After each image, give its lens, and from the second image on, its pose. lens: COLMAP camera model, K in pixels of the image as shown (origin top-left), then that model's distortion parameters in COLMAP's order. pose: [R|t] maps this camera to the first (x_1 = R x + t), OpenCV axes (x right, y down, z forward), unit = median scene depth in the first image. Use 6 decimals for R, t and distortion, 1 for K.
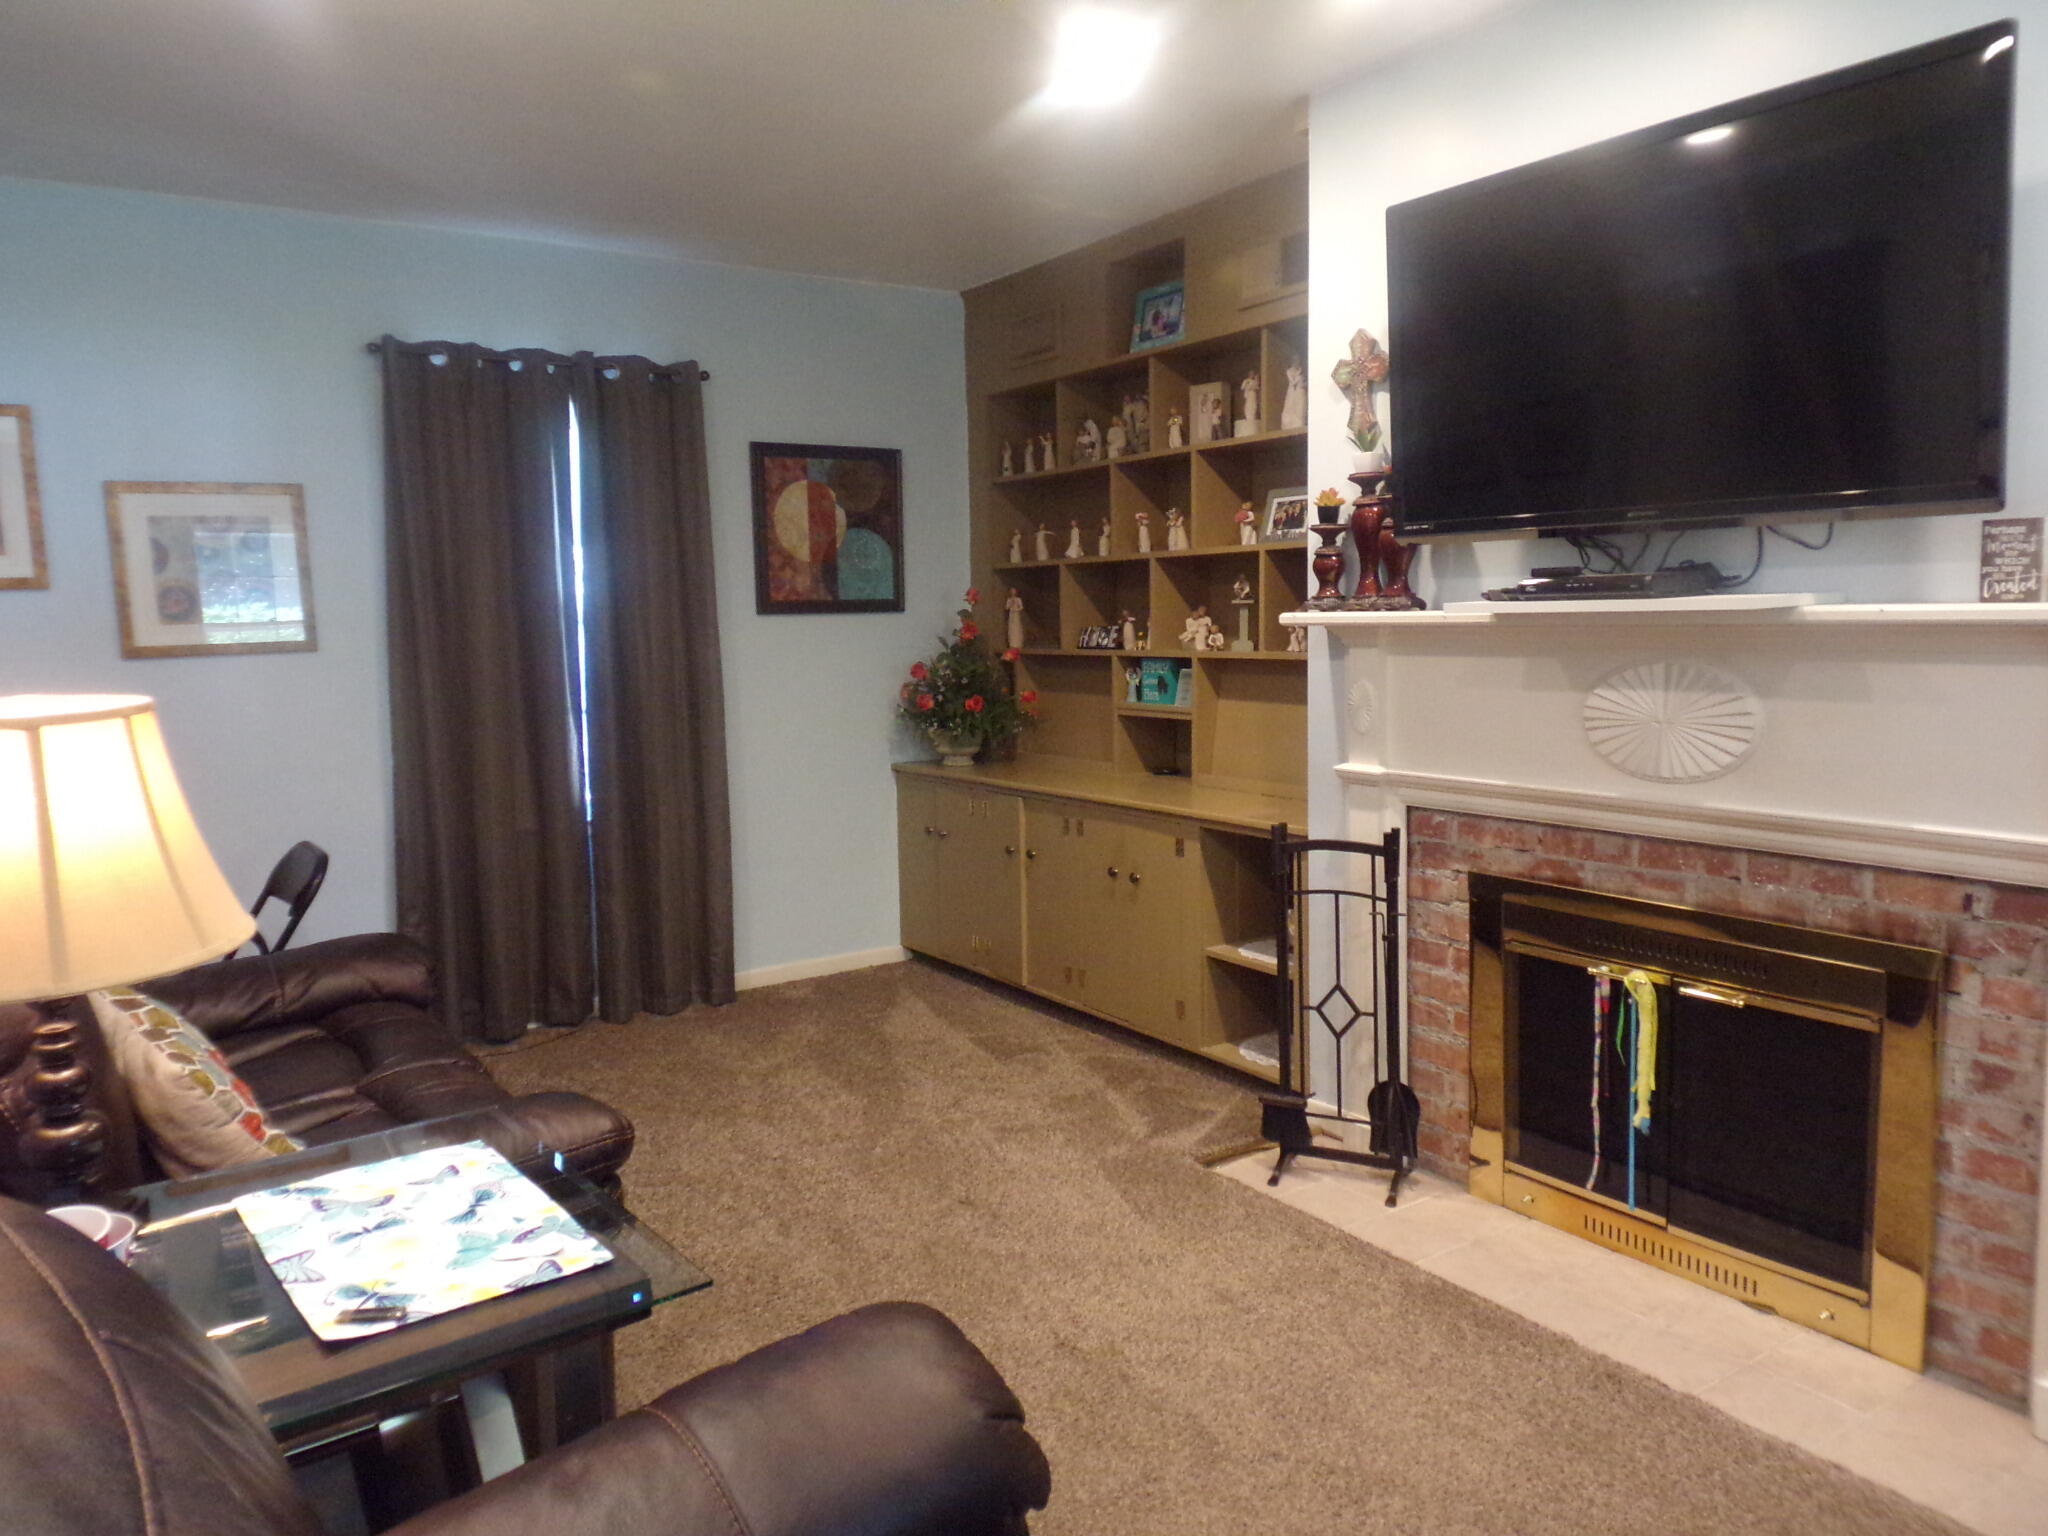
lens RADIAL K [[1437.6, 0, 1015.6], [0, 1437.6, 755.7], [0, 0, 1]] dist [0.079318, -0.089929]
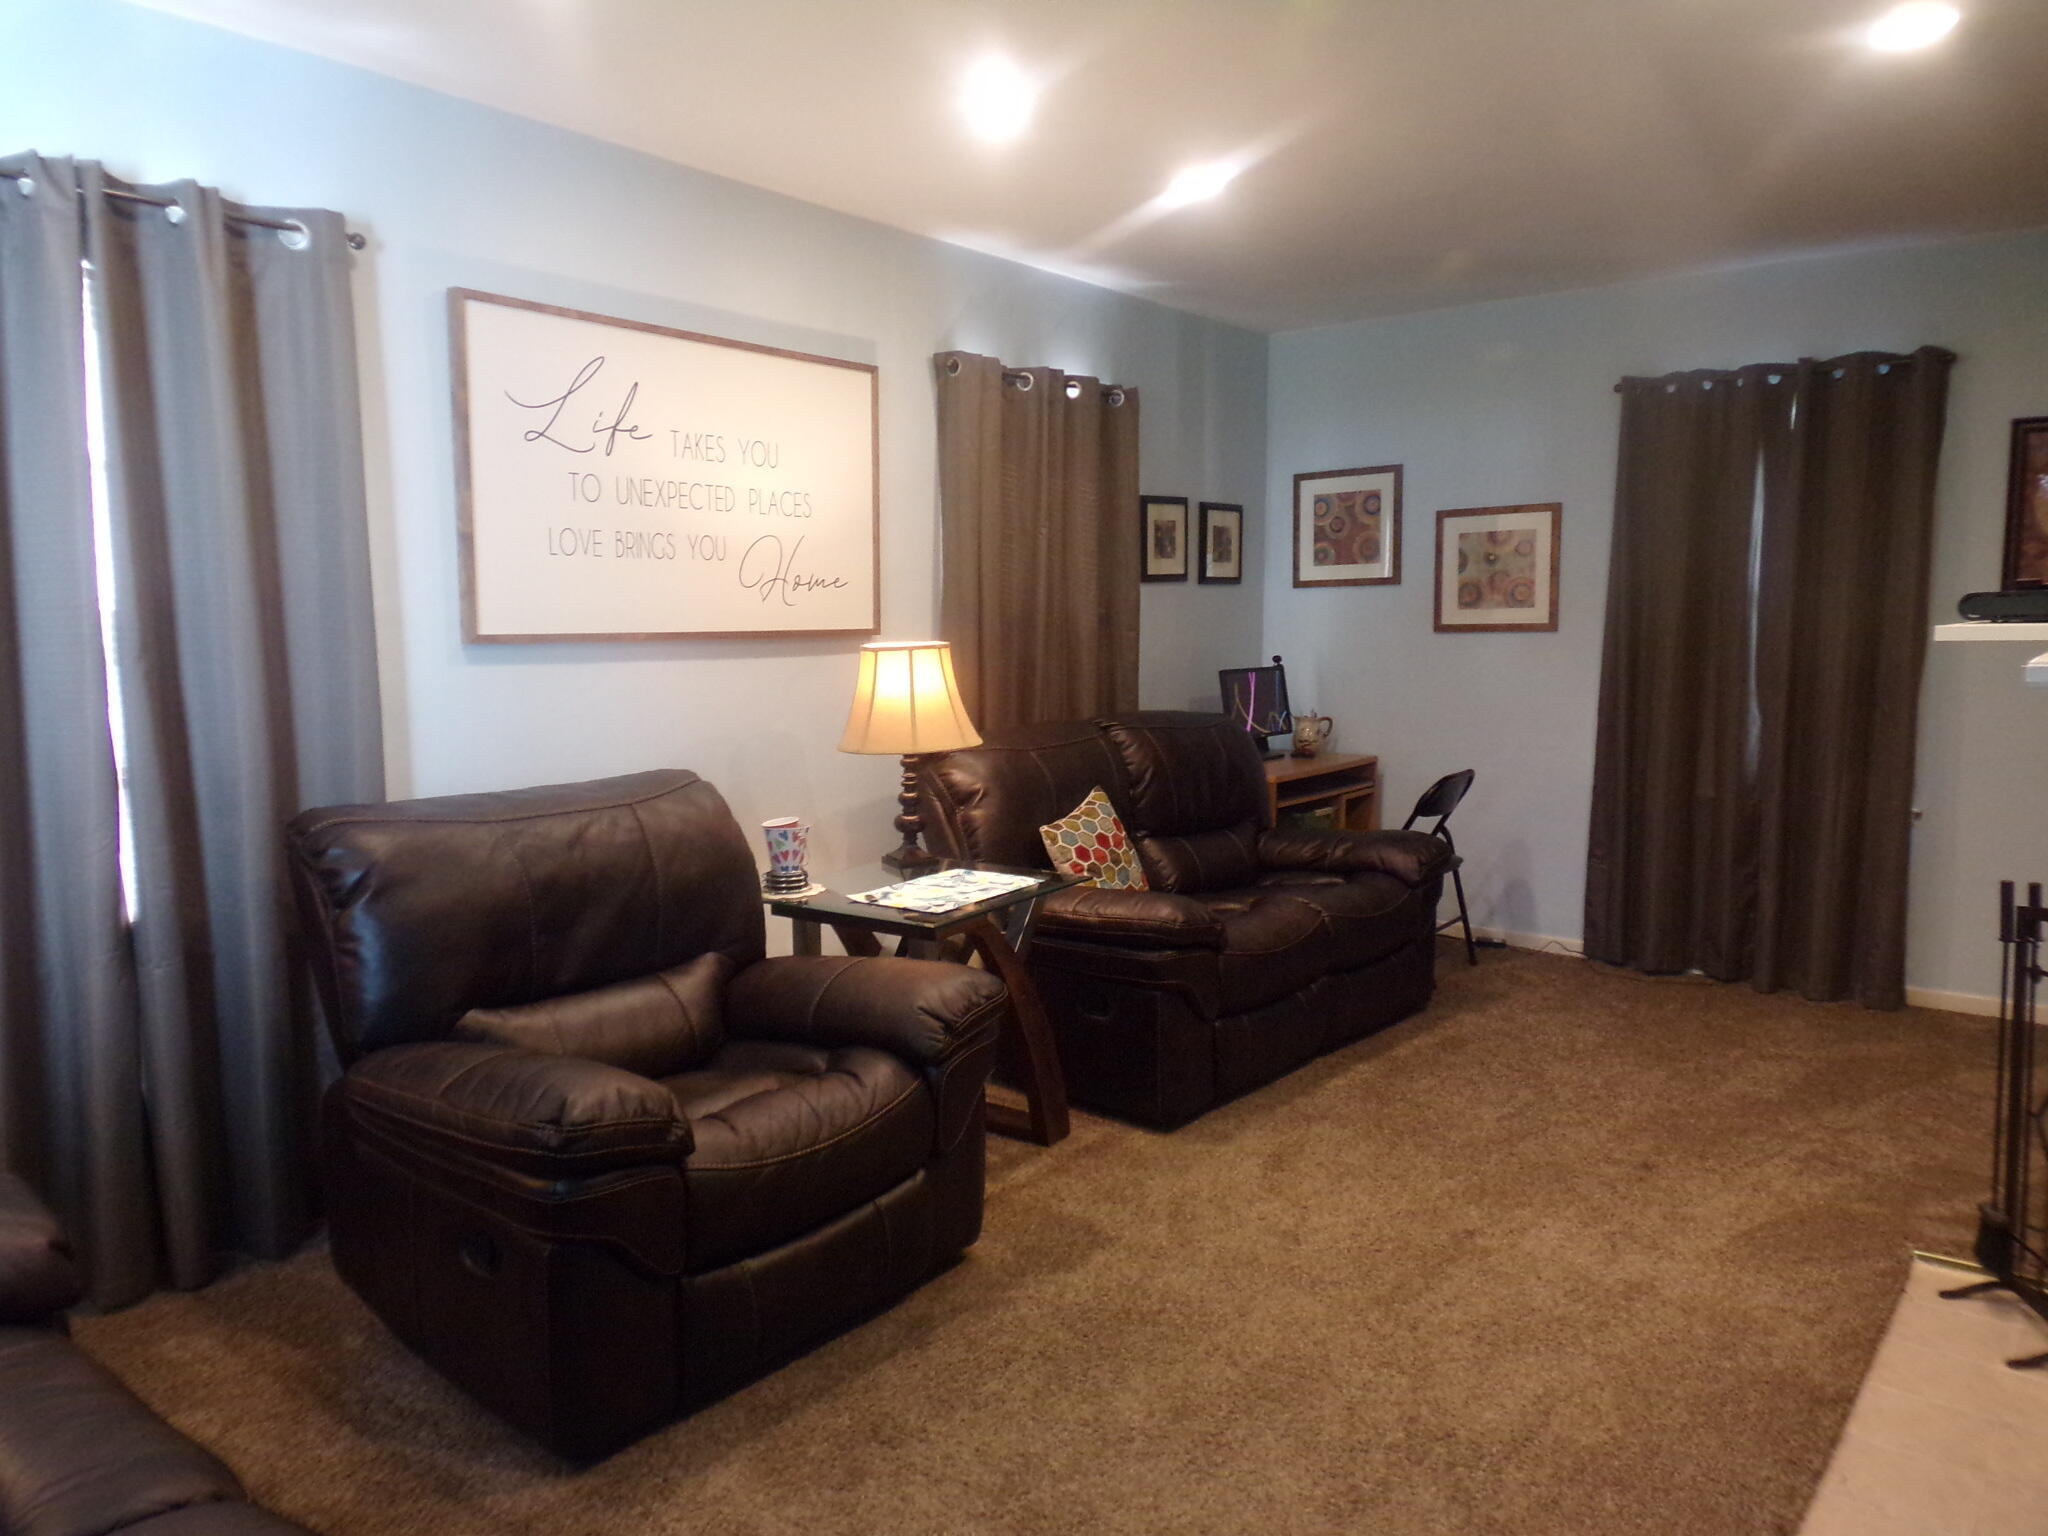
lens RADIAL K [[1437.6, 0, 1008.9], [0, 1437.6, 758.3], [0, 0, 1]] dist [0.079318, -0.089929]
pose [[0.289501, 0.118449, -0.949820, 0.653901], [-0.103561, 0.990365, 0.091941, -0.030250], [0.951559, 0.071747, 0.298978, 0.170199]]
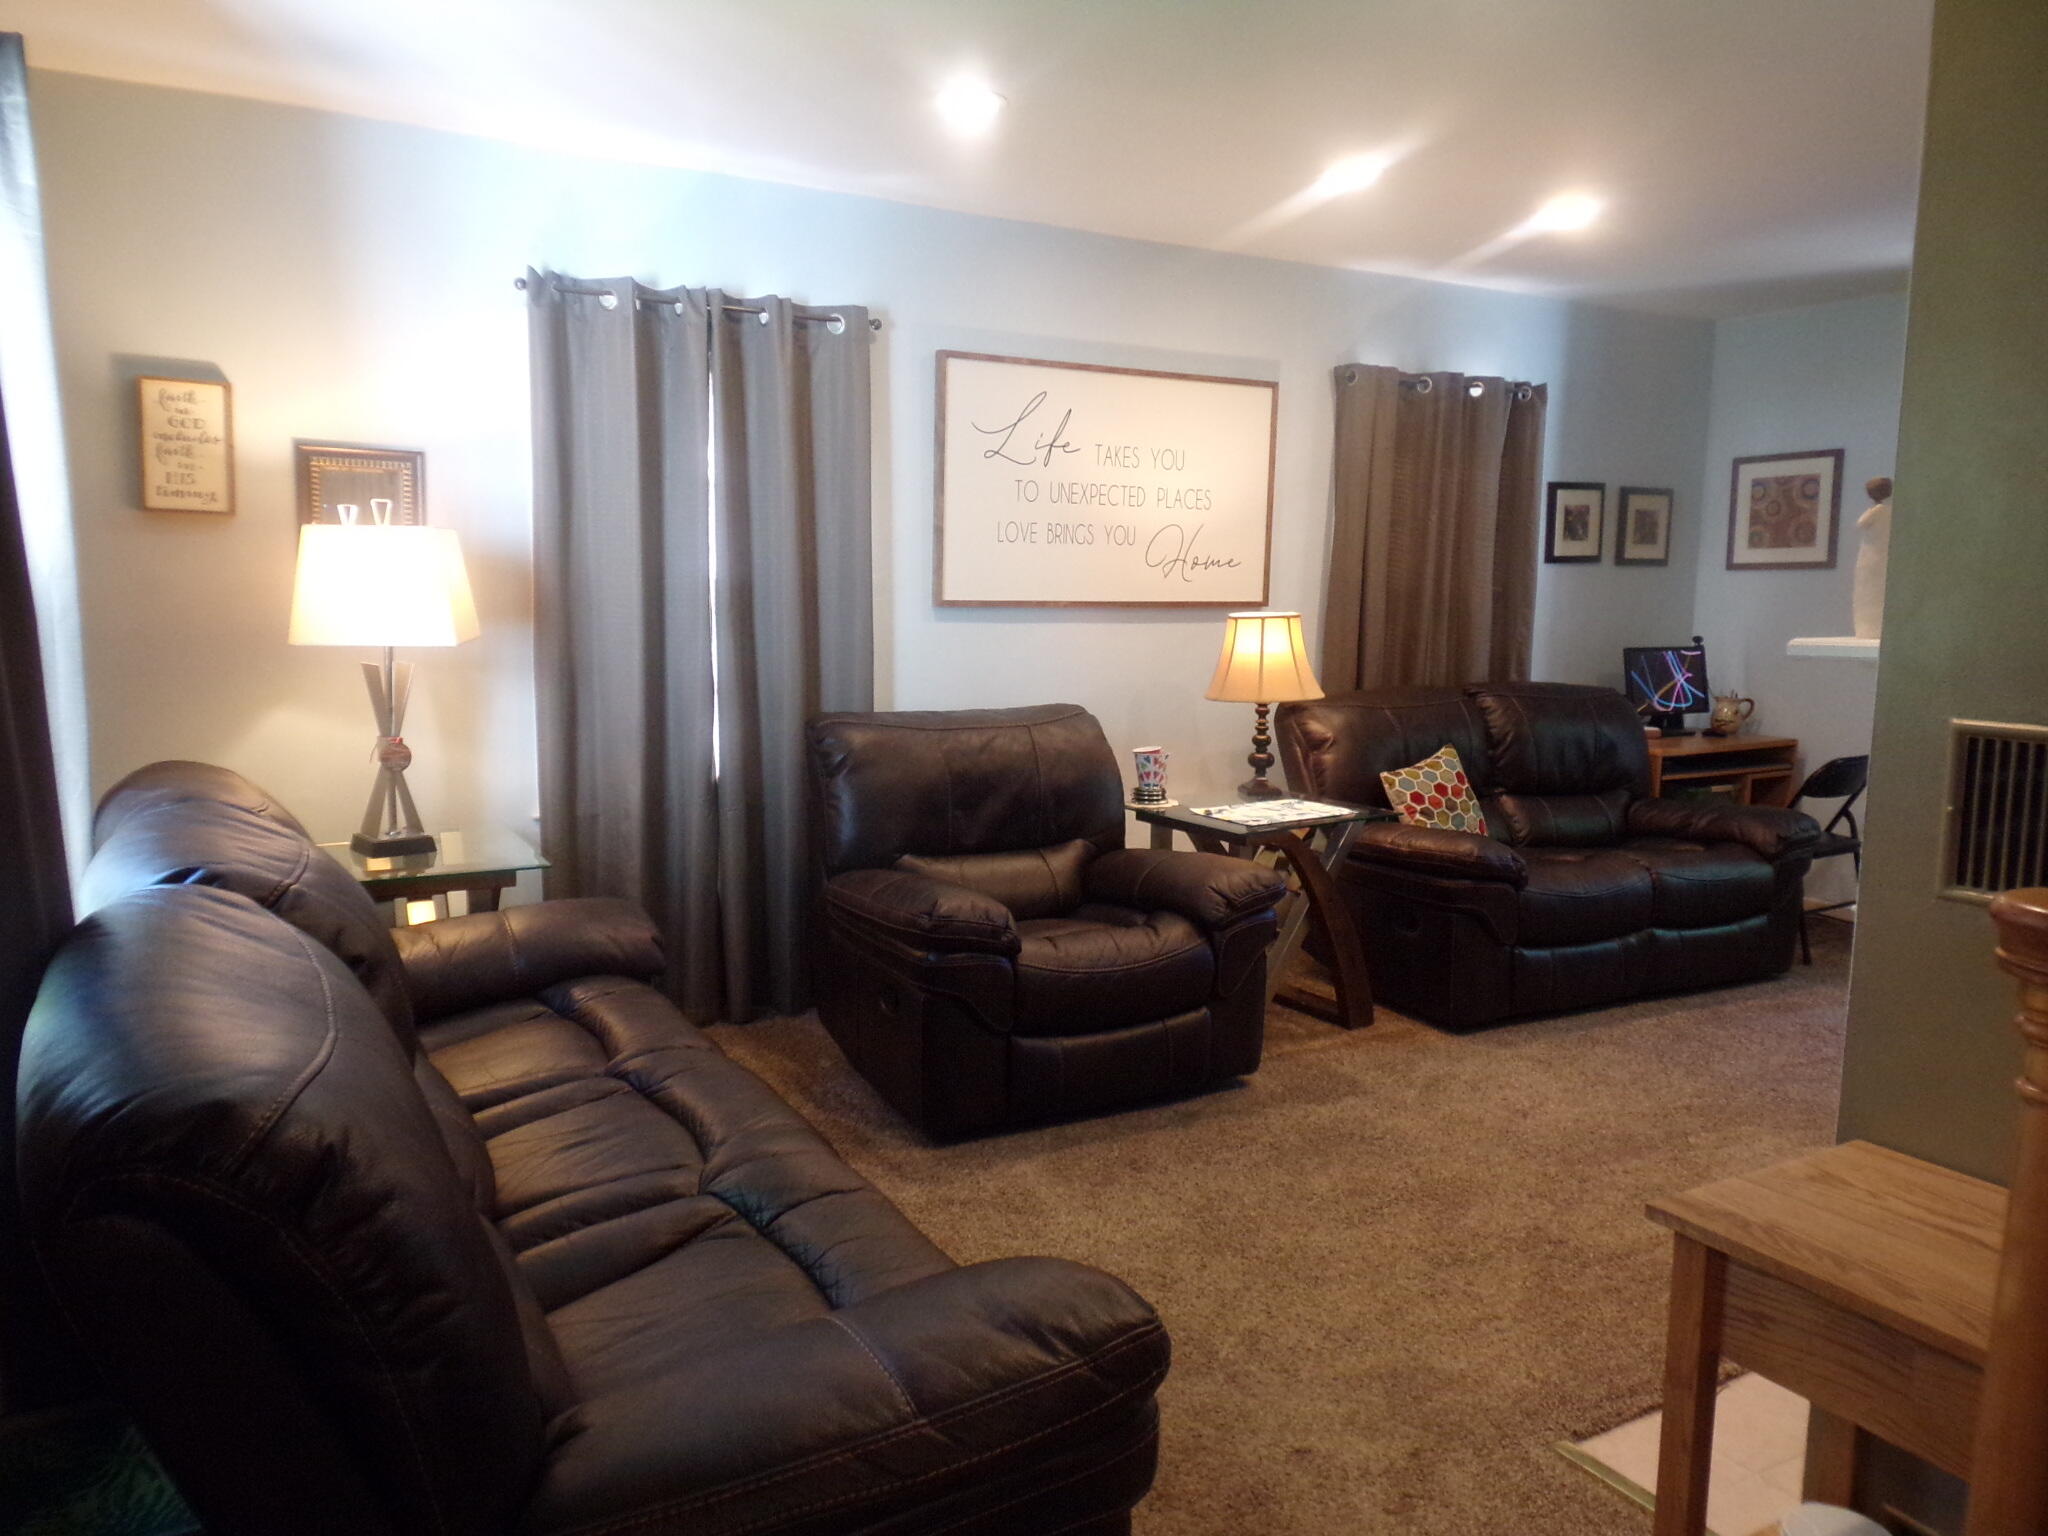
lens RADIAL K [[1437.6, 0, 1005.2], [0, 1437.6, 755.7], [0, 0, 1]] dist [0.079318, -0.089929]
pose [[-0.087685, 0.144026, -0.985681, 0.896962], [-0.118832, 0.980915, 0.153901, -0.051708], [0.989035, 0.130625, -0.068897, 0.263201]]
